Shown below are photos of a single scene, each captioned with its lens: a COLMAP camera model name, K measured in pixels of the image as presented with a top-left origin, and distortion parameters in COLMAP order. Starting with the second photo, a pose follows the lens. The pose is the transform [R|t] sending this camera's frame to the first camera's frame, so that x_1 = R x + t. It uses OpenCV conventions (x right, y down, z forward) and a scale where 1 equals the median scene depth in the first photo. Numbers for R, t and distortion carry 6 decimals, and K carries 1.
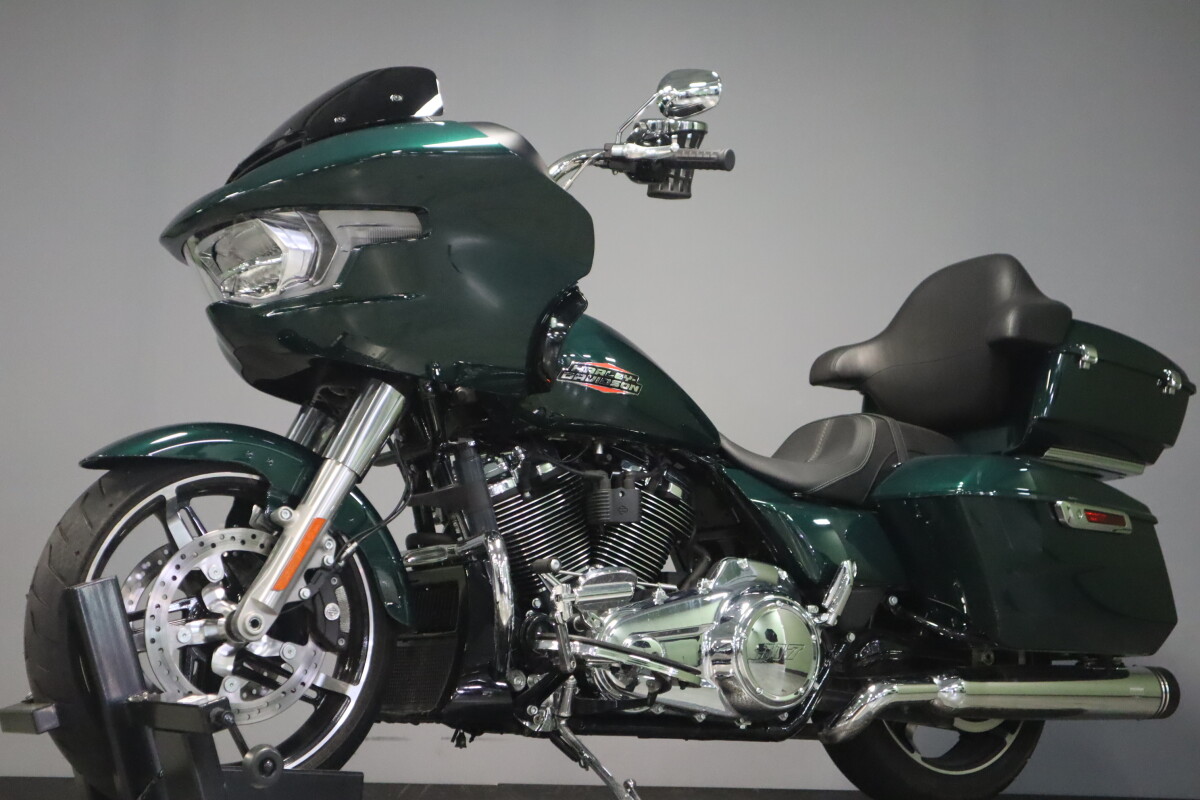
lens RADIAL K [[1860.2, 0, 602.9], [0, 1860.2, 431.2], [0, 0, 1]] dist [0.036307, -0.031767]
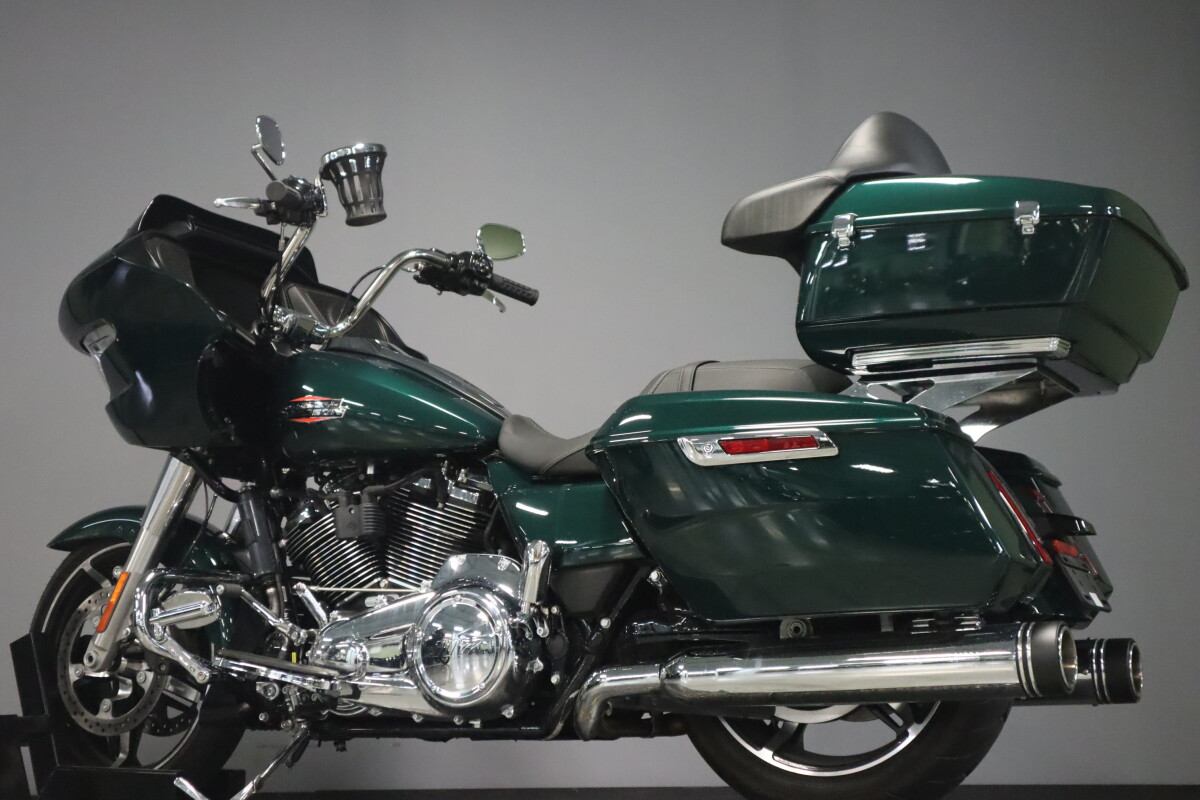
lens RADIAL K [[1860.2, 0, 602.9], [0, 1860.2, 431.2], [0, 0, 1]] dist [0.036307, -0.031767]
pose [[0.456281, -0.166083, -0.874199, 0.994356], [0.155605, 0.982182, -0.105382, 0.121206], [0.876125, -0.087946, 0.473995, 0.613314]]
